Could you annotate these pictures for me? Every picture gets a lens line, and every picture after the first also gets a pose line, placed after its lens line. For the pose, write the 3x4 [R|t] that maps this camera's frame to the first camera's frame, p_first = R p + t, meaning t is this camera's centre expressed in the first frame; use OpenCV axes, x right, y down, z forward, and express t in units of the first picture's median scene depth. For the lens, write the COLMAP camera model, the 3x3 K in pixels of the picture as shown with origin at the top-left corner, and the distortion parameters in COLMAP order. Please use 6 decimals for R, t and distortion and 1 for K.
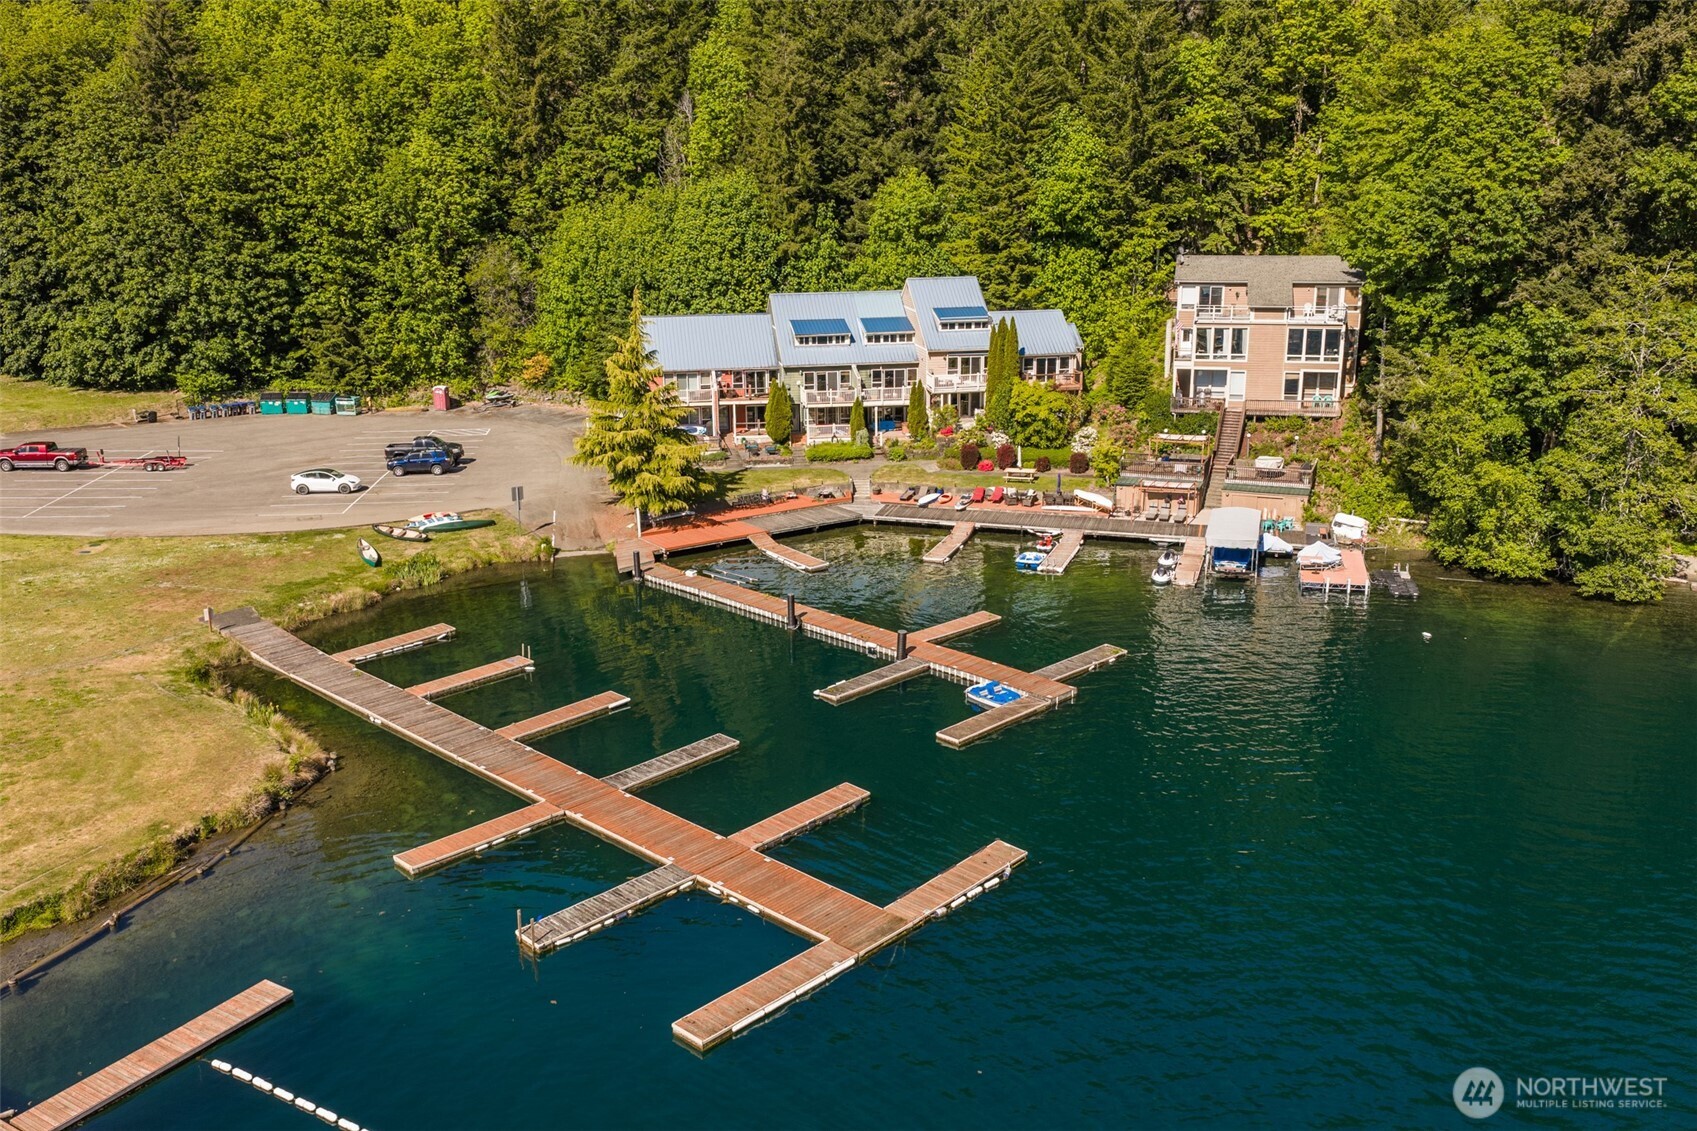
lens RADIAL K [[1371.9, 0, 848.5], [0, 1371.9, 565.5], [0, 0, 1]] dist [0.003713, -0.004396]
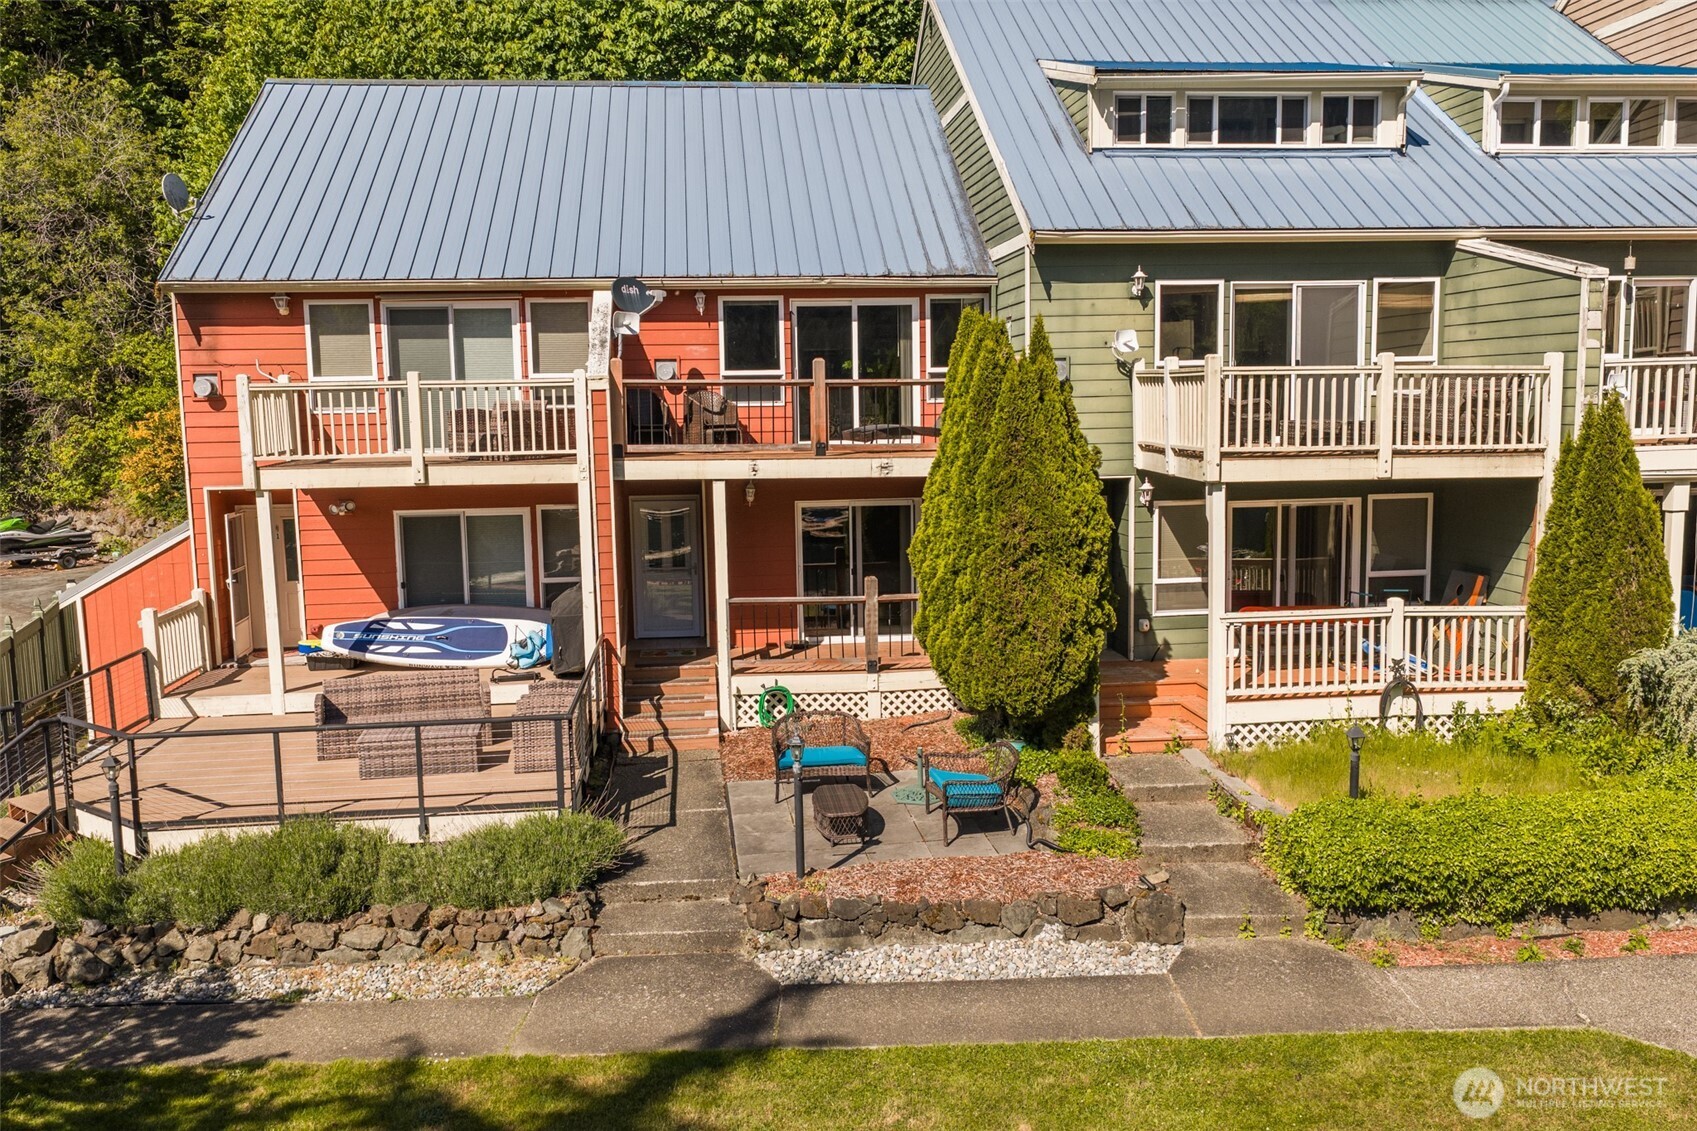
lens RADIAL K [[1371.9, 0, 848.5], [0, 1371.9, 565.5], [0, 0, 1]] dist [0.003713, -0.004396]
pose [[0.997793, 0.001838, -0.066369, -0.057207], [-0.012495, 0.986955, -0.160508, -0.081603], [0.065208, 0.160983, 0.984801, 0.838374]]
